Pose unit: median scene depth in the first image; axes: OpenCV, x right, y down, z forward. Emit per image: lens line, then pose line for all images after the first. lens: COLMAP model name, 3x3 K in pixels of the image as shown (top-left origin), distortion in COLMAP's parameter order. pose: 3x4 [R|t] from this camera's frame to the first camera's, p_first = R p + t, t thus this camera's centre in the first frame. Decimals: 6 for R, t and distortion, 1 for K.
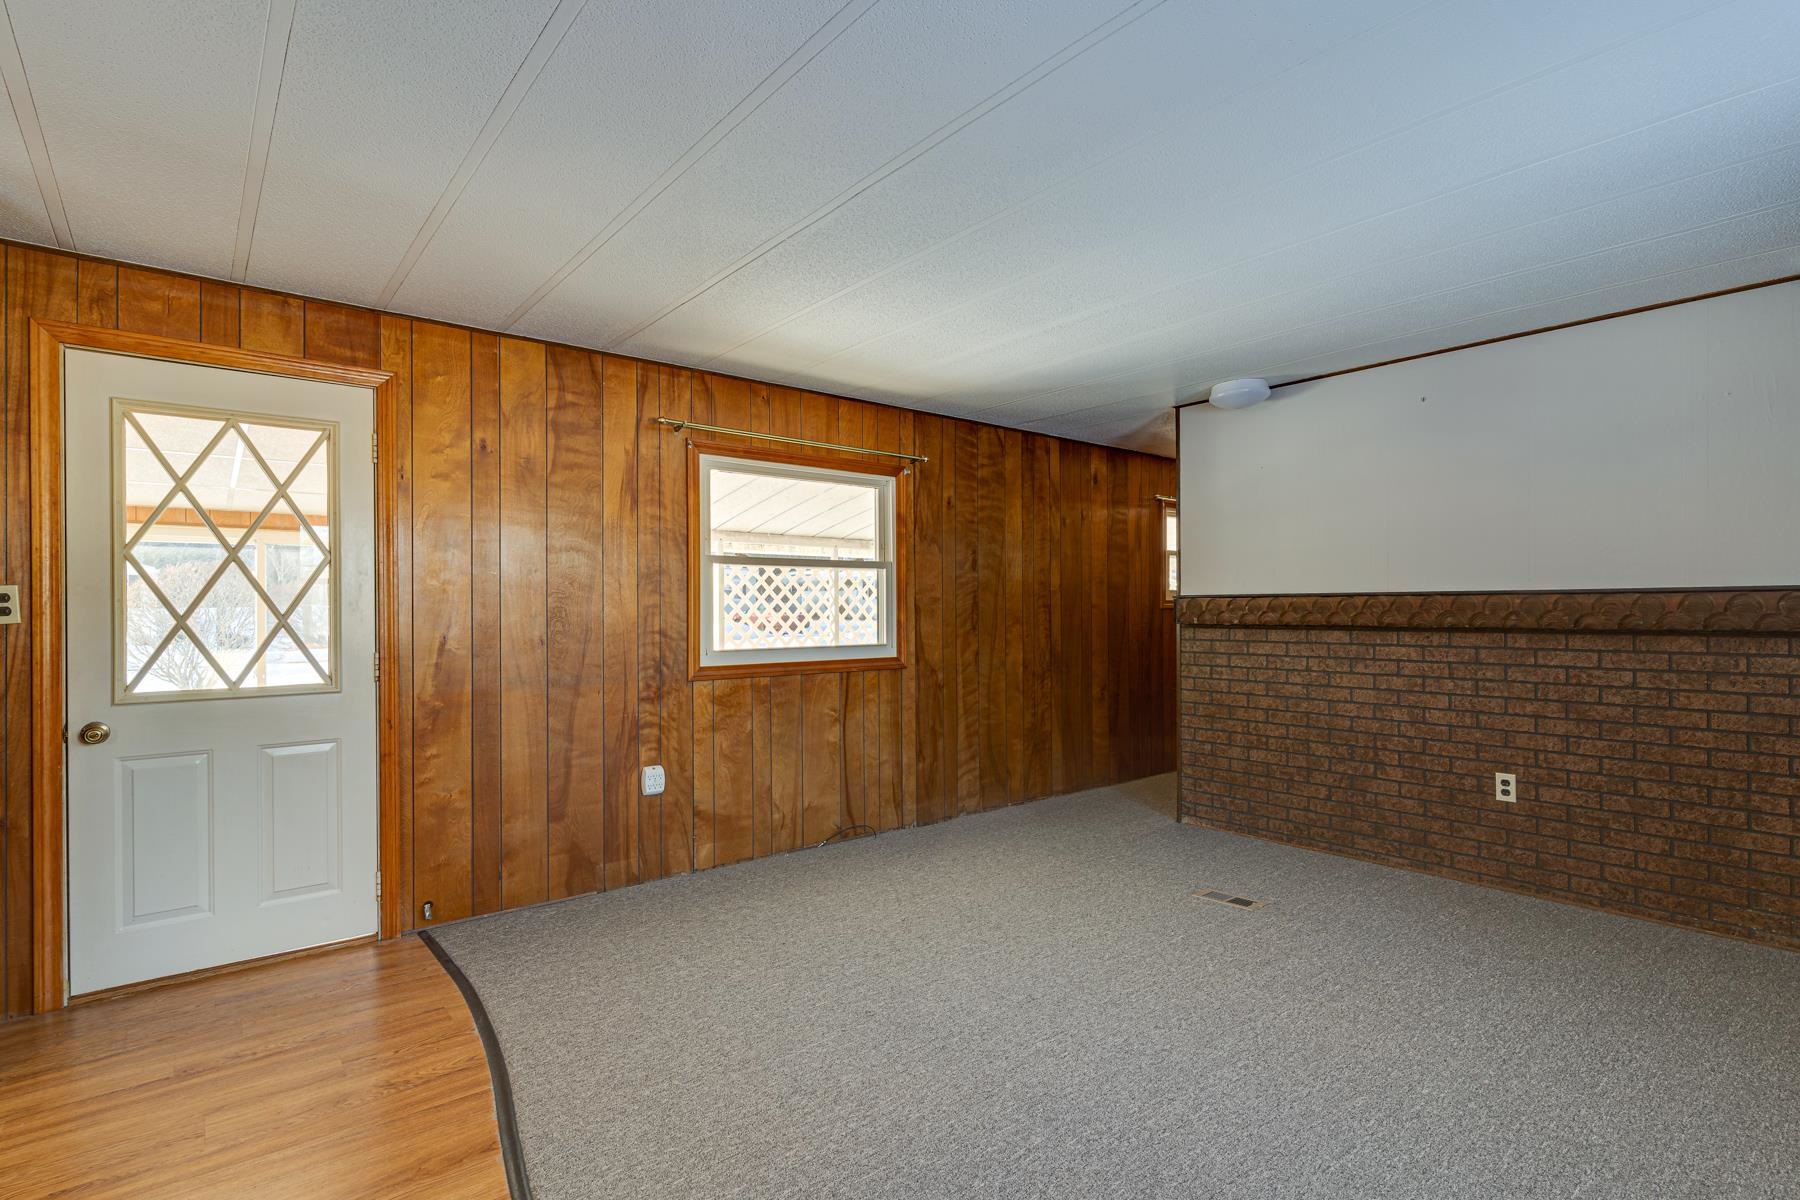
lens RADIAL K [[873.2, 0, 900.0], [0, 873.2, 600.0], [0, 0, 1]] dist [0.002658, 0.000645]
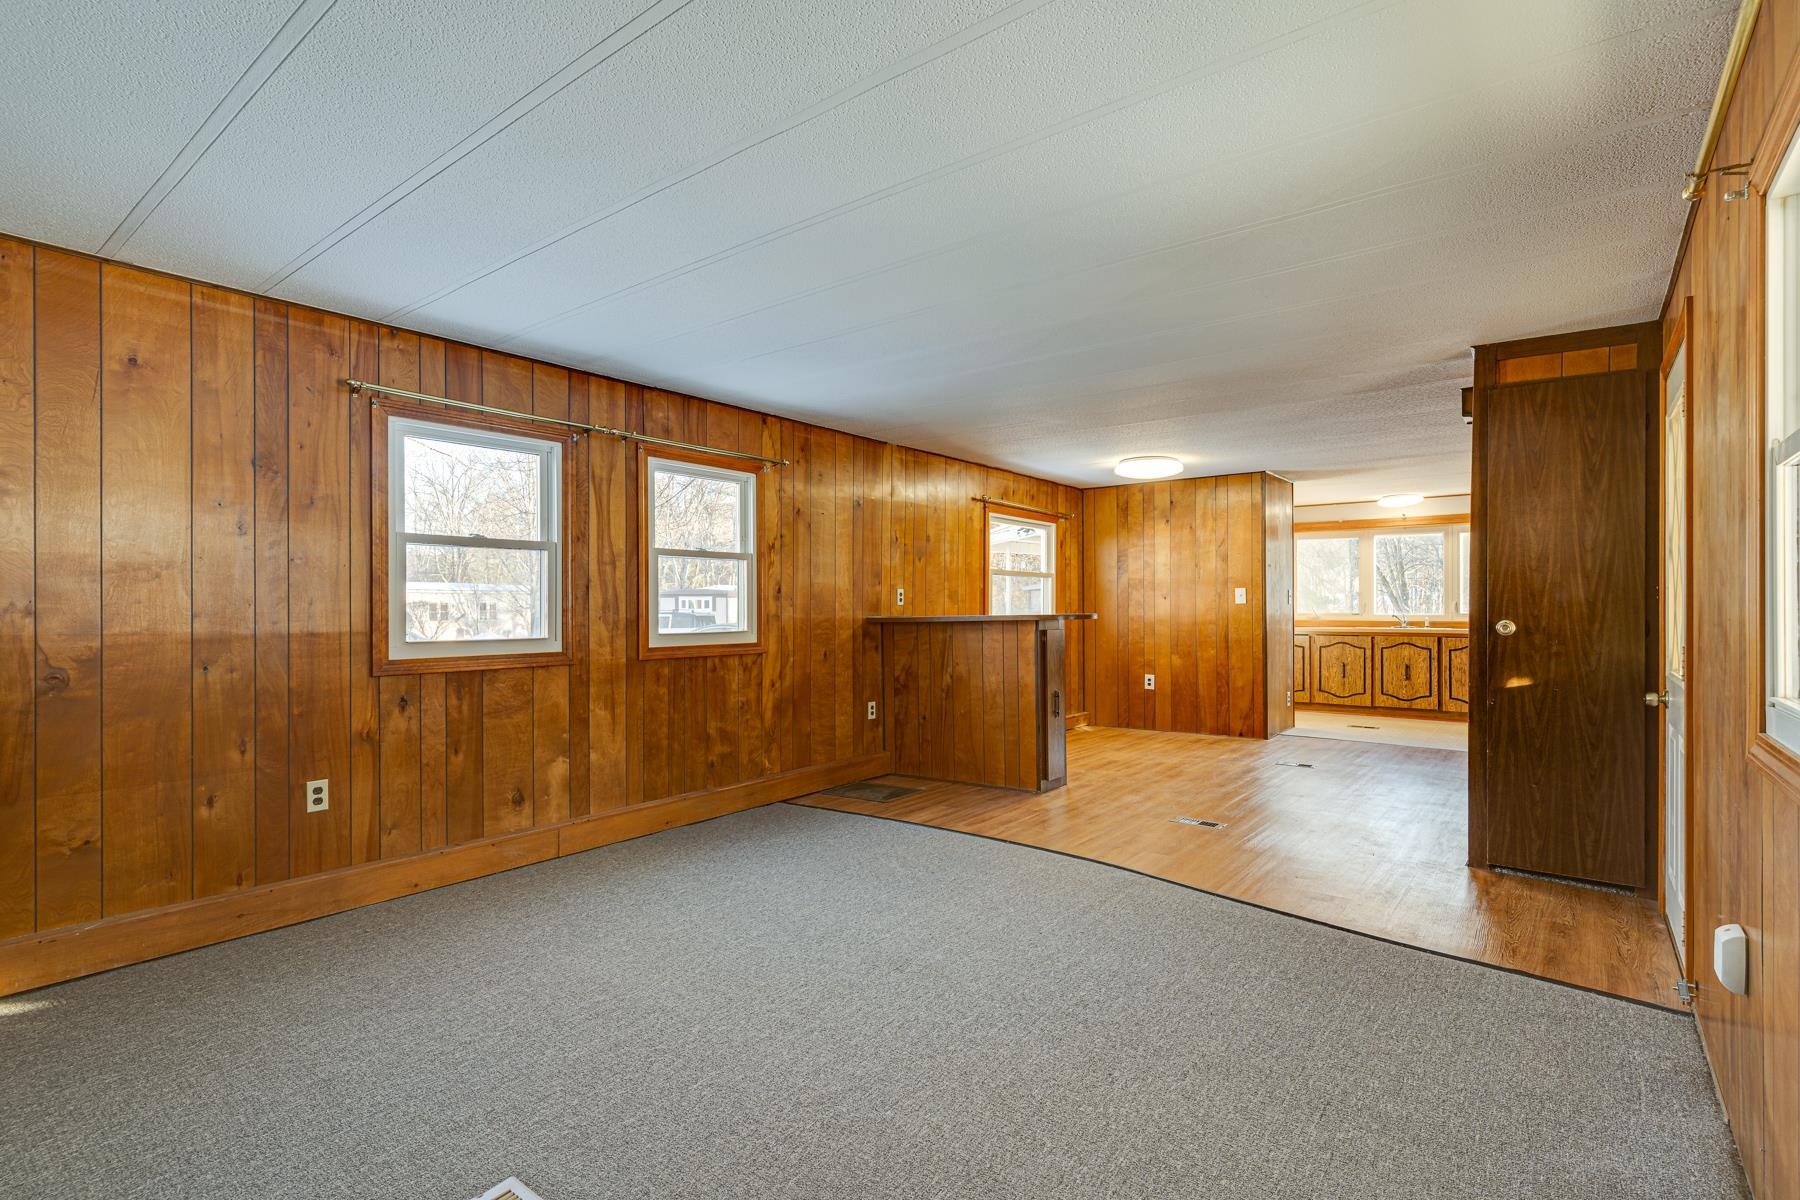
lens RADIAL K [[859.6, 0, 900.0], [0, 859.6, 600.0], [0, 0, 1]] dist [0.001378, -0.000053]
pose [[-0.976888, 0.004944, -0.213697, 0.238824], [0.008743, 0.999820, -0.016839, 0.018190], [0.213575, -0.018318, -0.976755, 1.313711]]
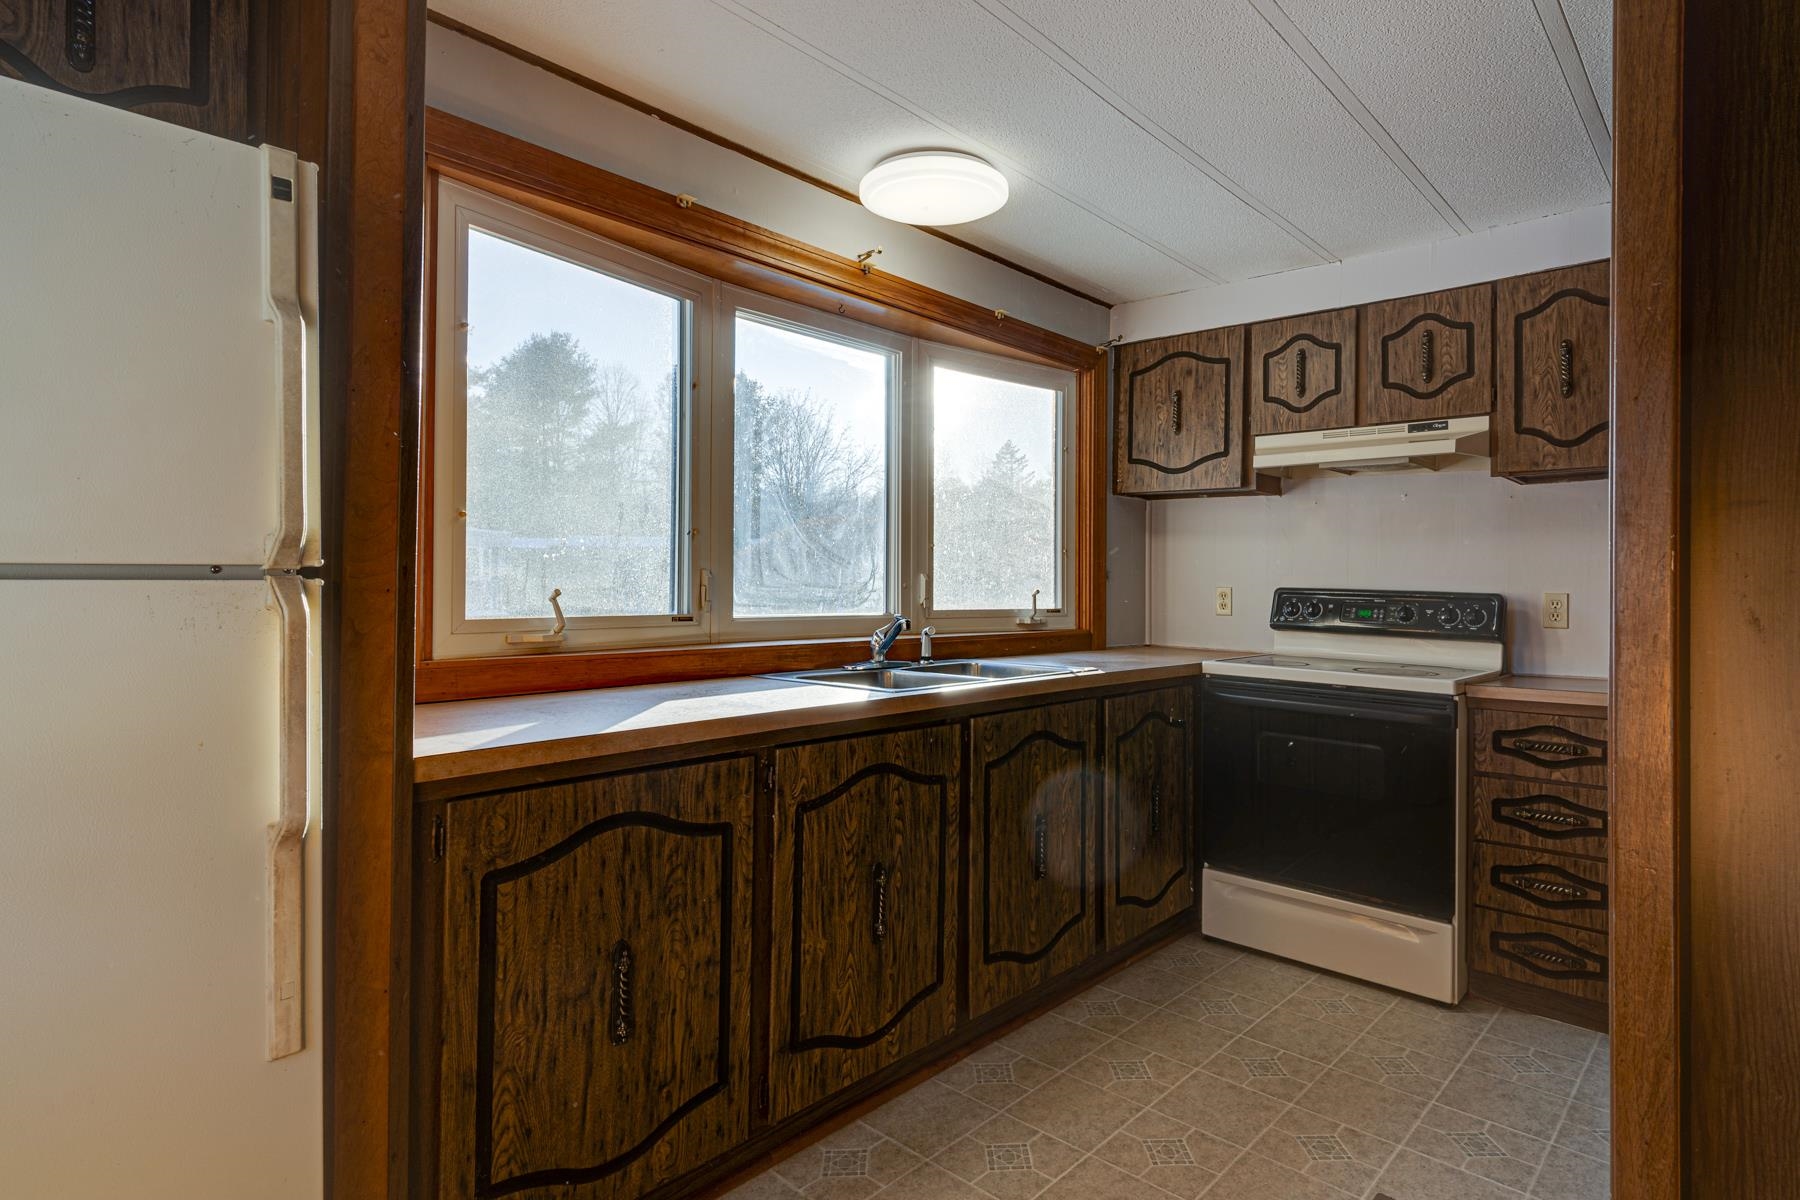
lens RADIAL K [[948.2, 0, 969.4], [0, 948.2, 572.0], [0, 0, 1]] dist [0.005257, 0.000598]
pose [[0.174279, -0.002558, -0.984693, -0.865217], [-0.006219, 0.999974, -0.003699, -0.001518], [0.984677, 0.006769, 0.174258, -0.681440]]
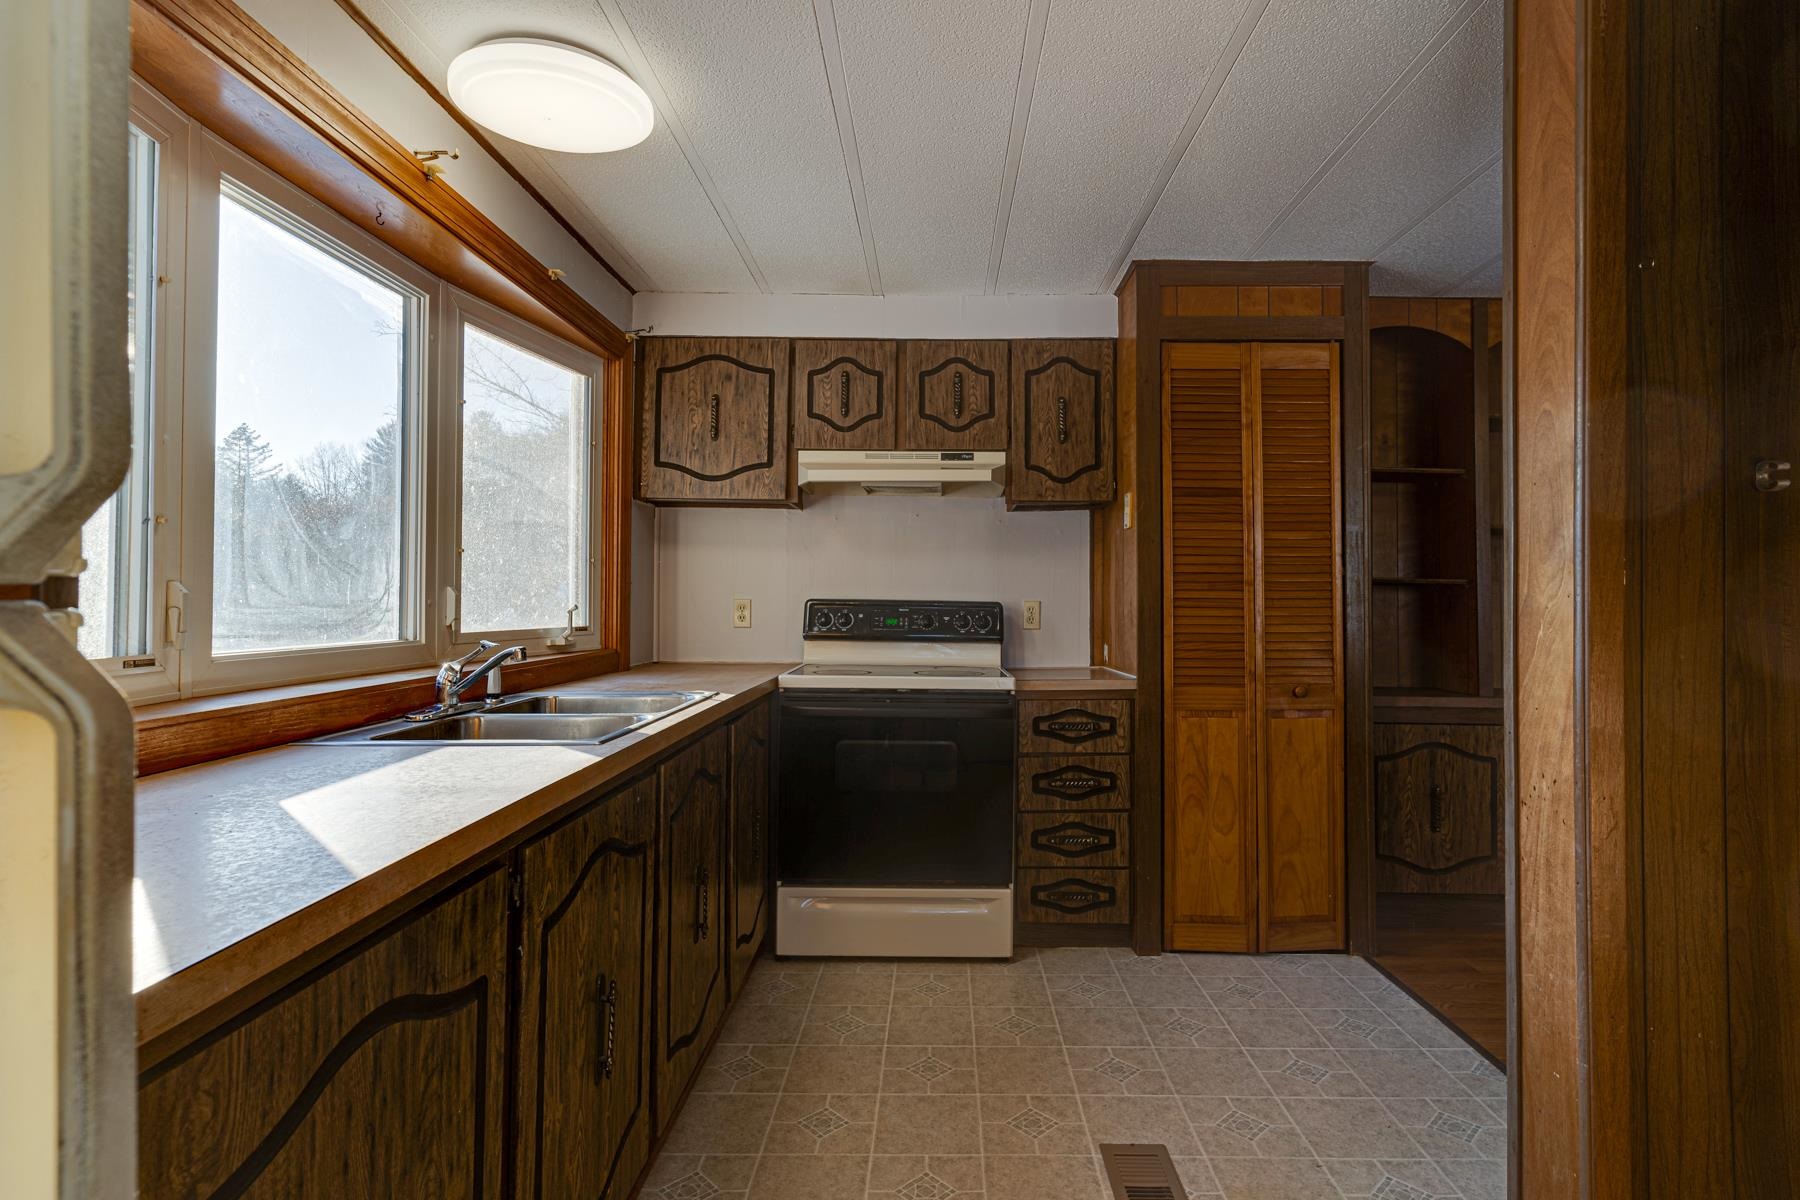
lens RADIAL K [[903.7, 0, 934.3], [0, 903.7, 577.9], [0, 0, 1]] dist [0.002591, 0.000289]
pose [[0.773266, -0.006178, -0.634051, -1.040532], [-0.001881, 0.999926, -0.012037, -0.002044], [0.634079, 0.010500, 0.773197, -0.836874]]
